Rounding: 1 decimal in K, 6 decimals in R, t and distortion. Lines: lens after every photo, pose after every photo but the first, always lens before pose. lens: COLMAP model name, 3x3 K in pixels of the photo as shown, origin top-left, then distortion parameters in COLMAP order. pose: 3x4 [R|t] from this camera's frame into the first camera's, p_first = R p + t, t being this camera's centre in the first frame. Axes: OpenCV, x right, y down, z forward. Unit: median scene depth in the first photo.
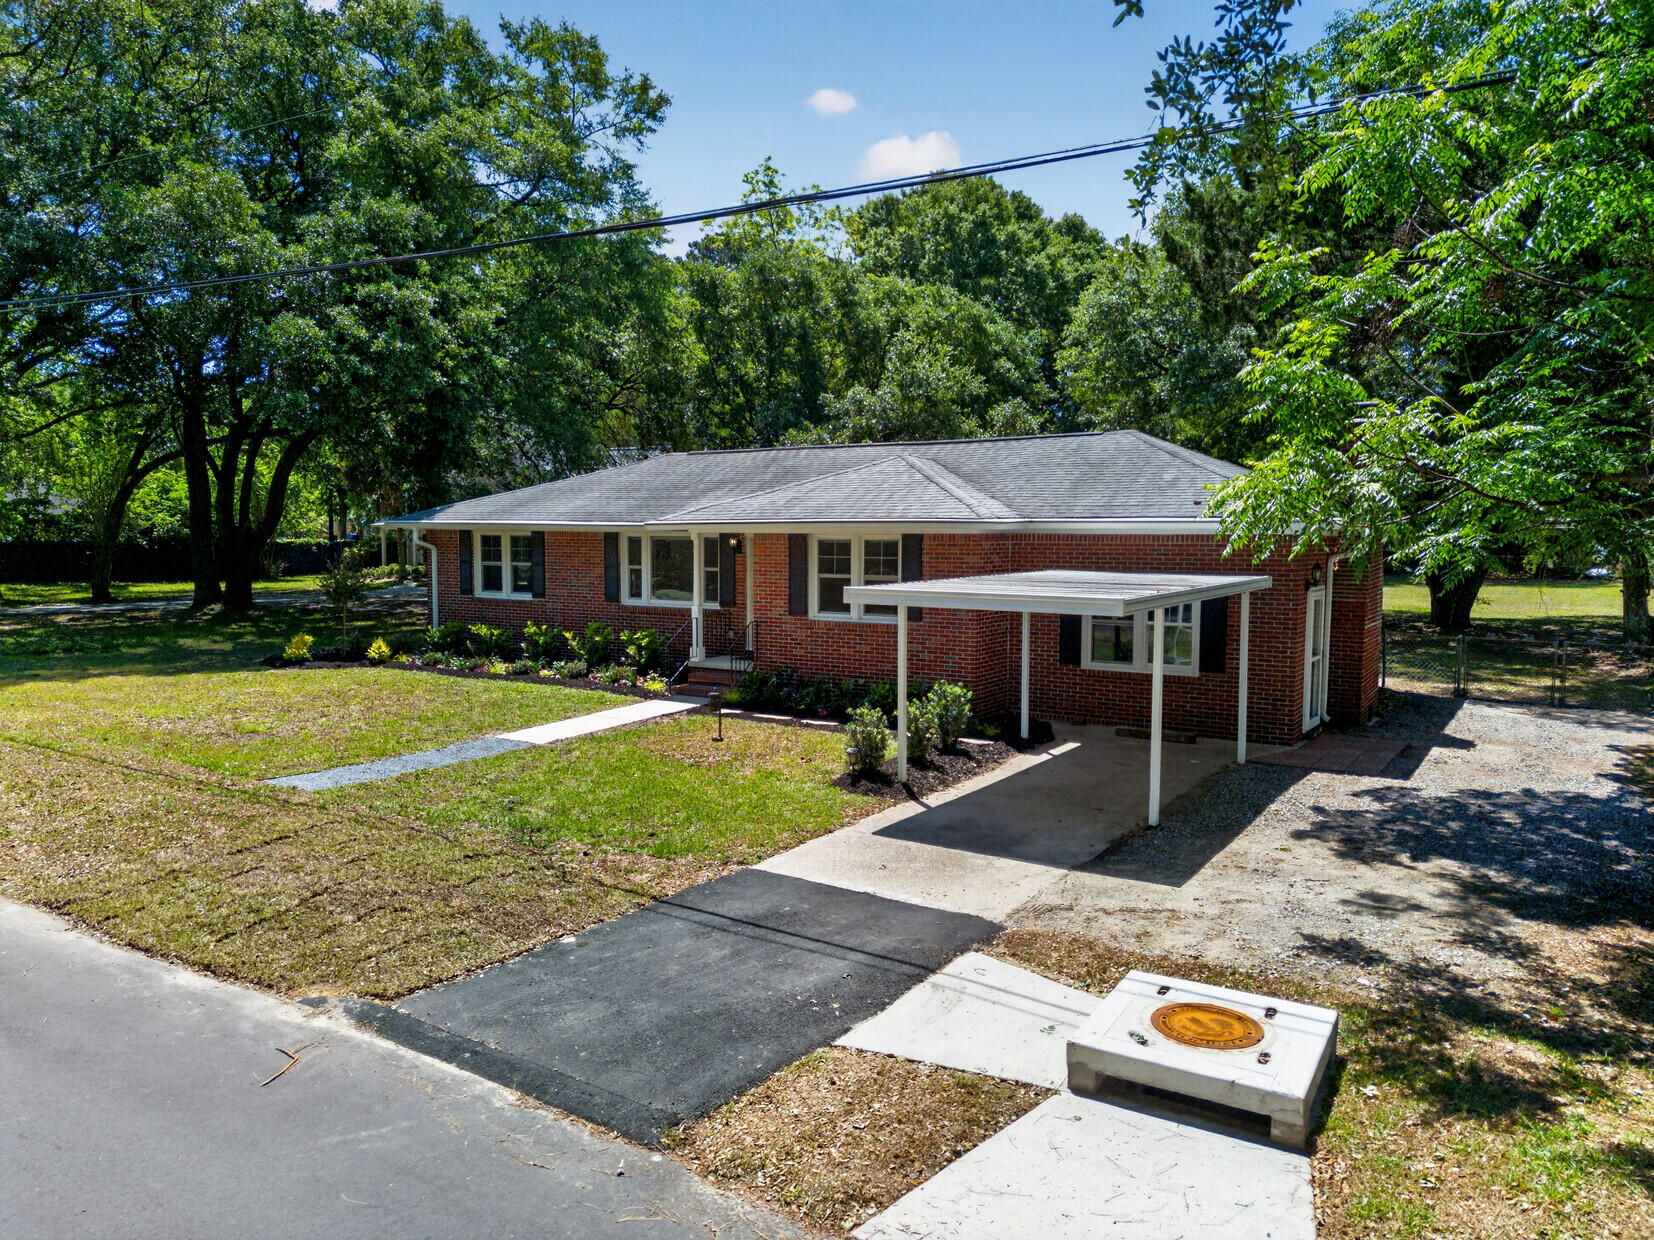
lens RADIAL K [[1182.0, 0, 815.9], [0, 1182.0, 617.8], [0, 0, 1]] dist [0.069765, -0.028727]
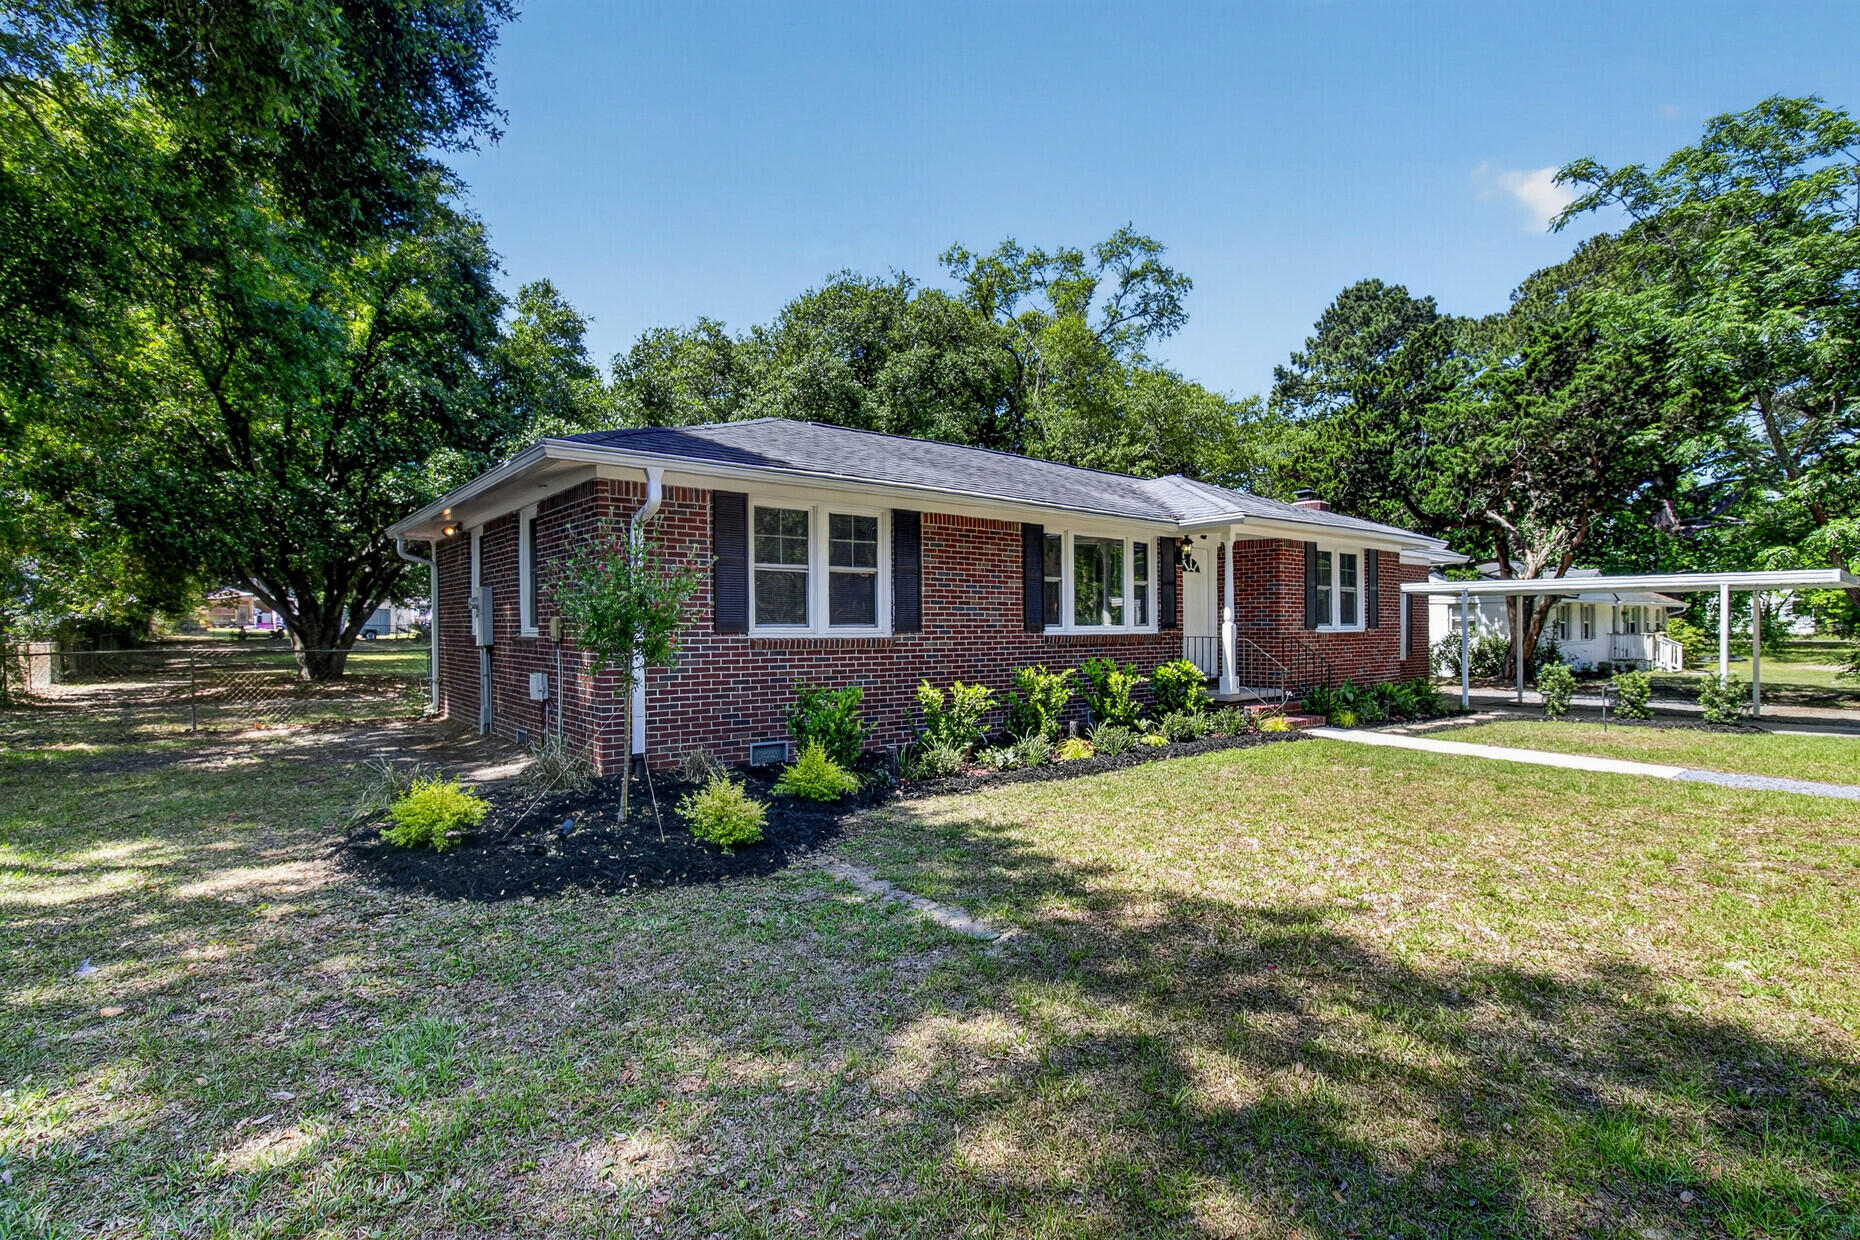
lens RADIAL K [[884.1, 0, 938.6], [0, 884.1, 639.2], [0, 0, 1]] dist [-0.005677, 0.003962]
pose [[0.295542, -0.015807, 0.955199, -0.656219], [0.077673, 0.996950, -0.007534, -0.010091], [-0.952167, 0.076420, 0.295868, 0.915161]]
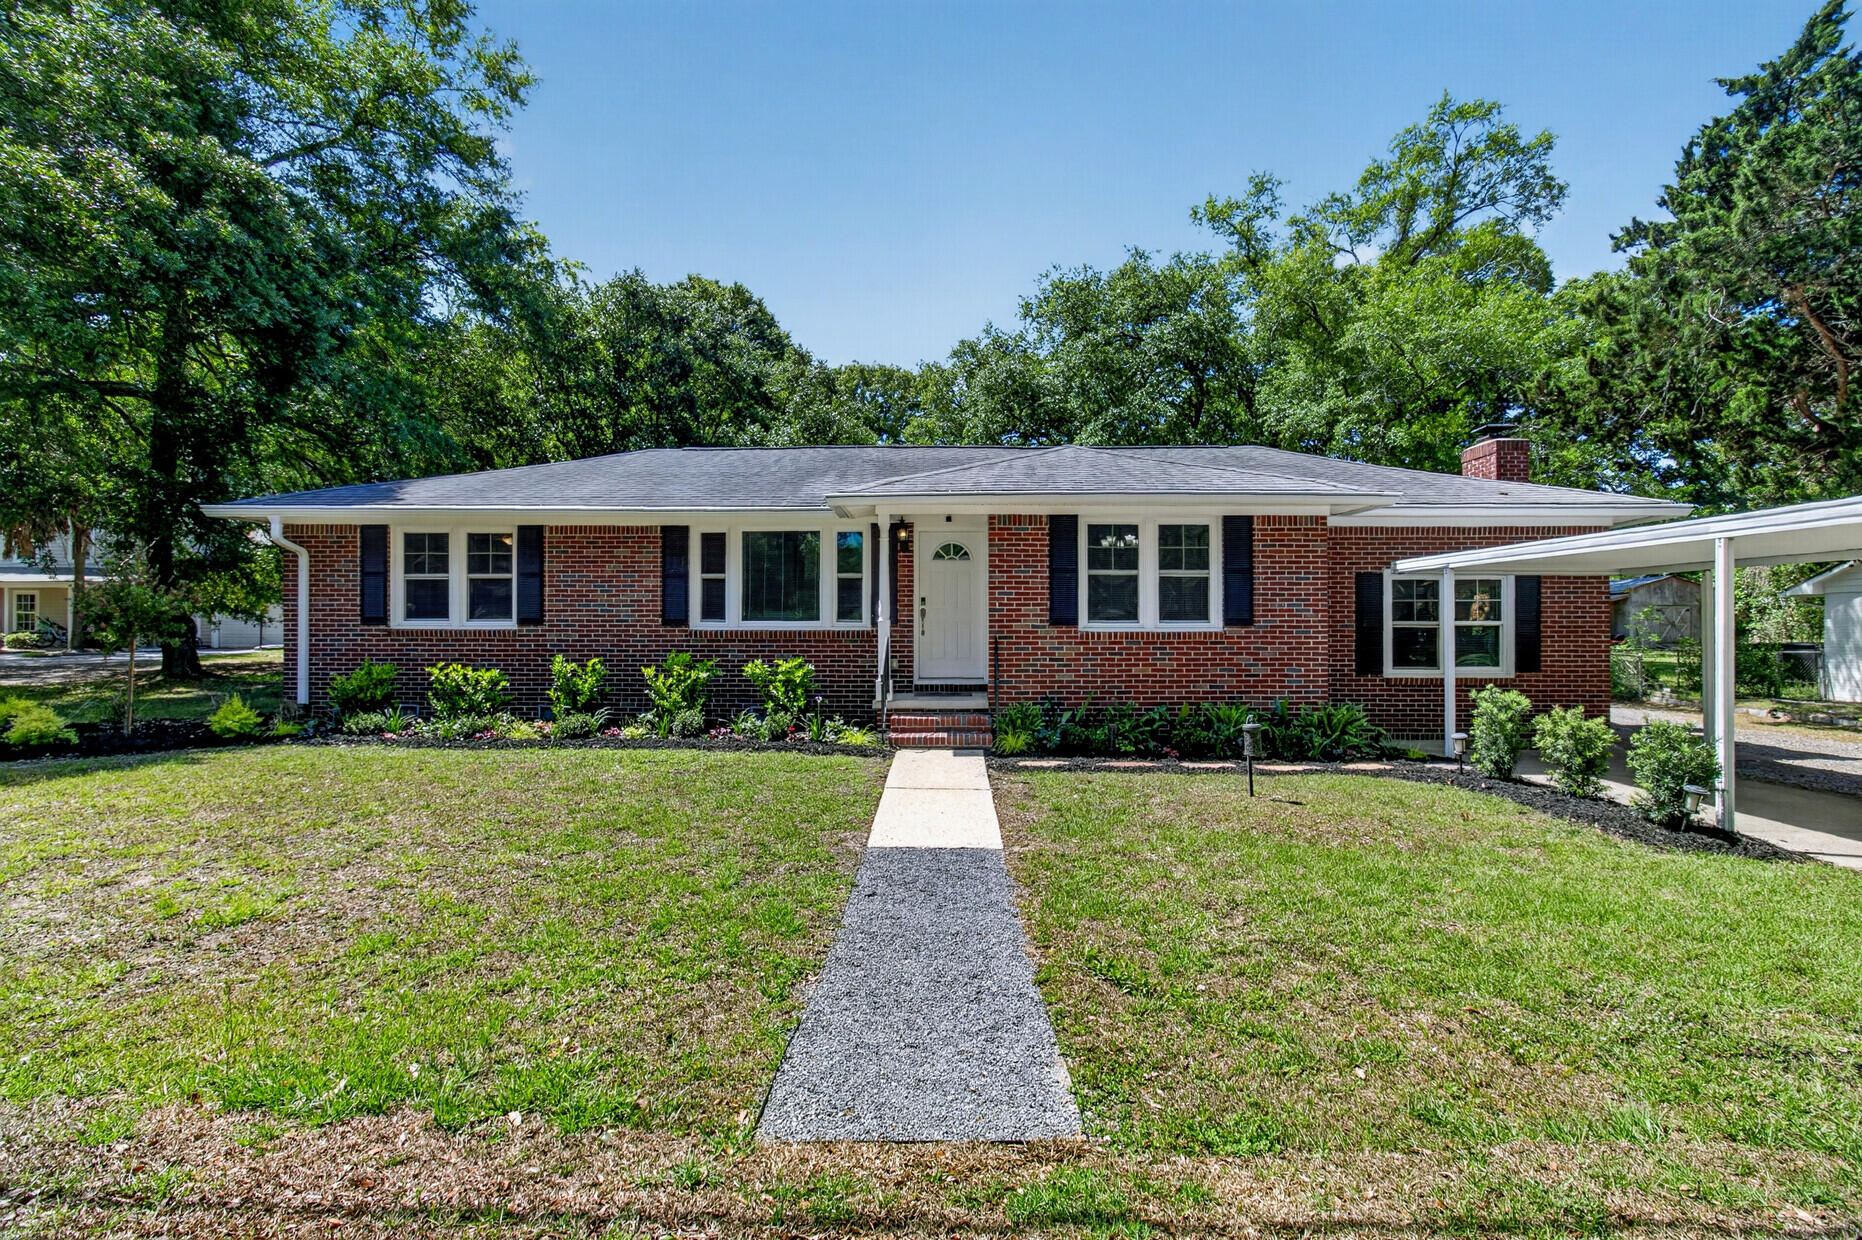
lens RADIAL K [[885.1, 0, 936.7], [0, 885.1, 624.0], [0, 0, 1]] dist [-0.005677, 0.003962]
pose [[0.850651, -0.001575, 0.525728, -0.317163], [0.040575, 0.997210, -0.062665, 0.023993], [-0.524162, 0.074637, 0.848342, 0.486129]]
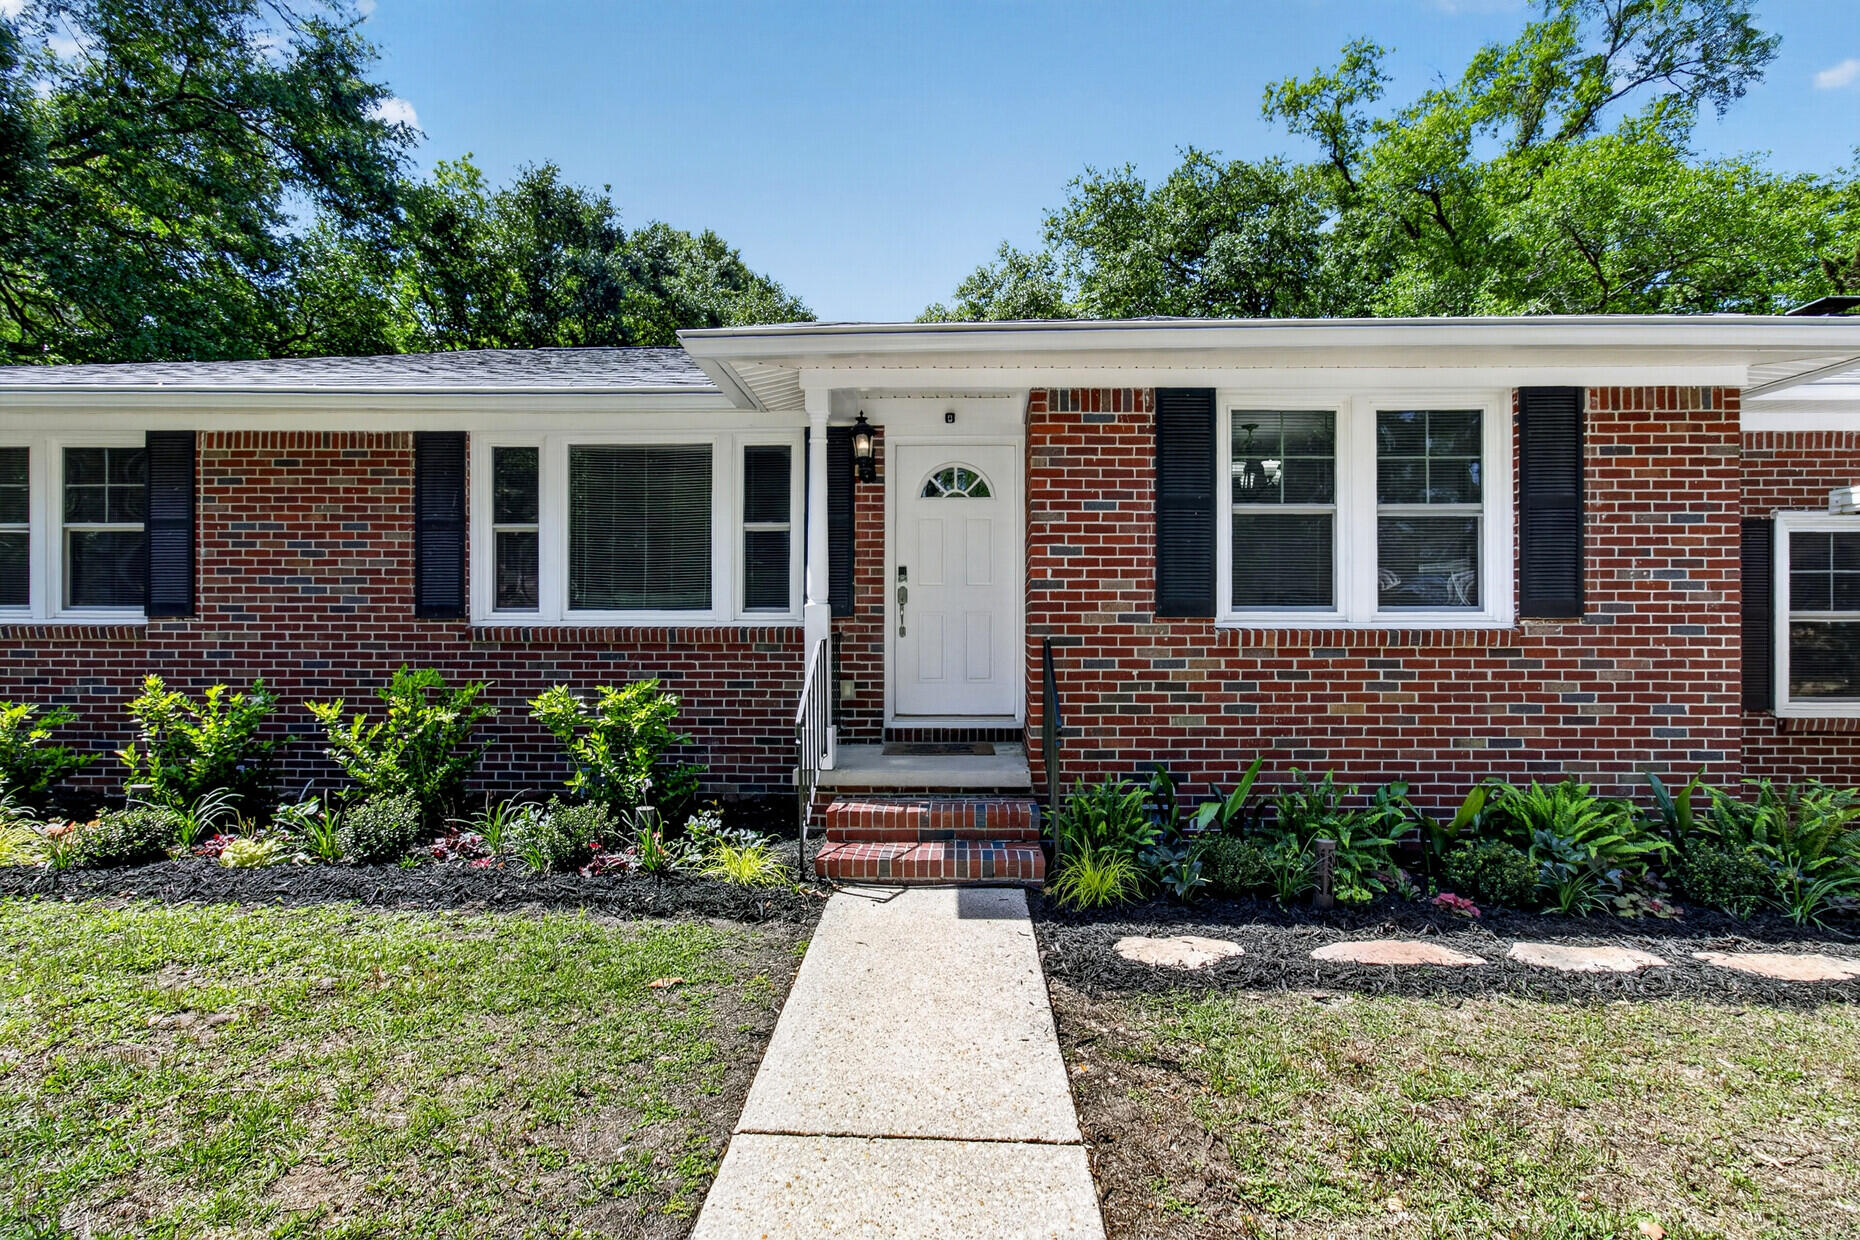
lens RADIAL K [[884.1, 0, 943.8], [0, 884.1, 634.0], [0, 0, 1]] dist [-0.005677, 0.003962]
pose [[0.849499, -0.004136, 0.527574, -0.185999], [0.039582, 0.997651, -0.055913, 0.012860], [-0.526103, 0.068380, 0.847667, 0.689422]]
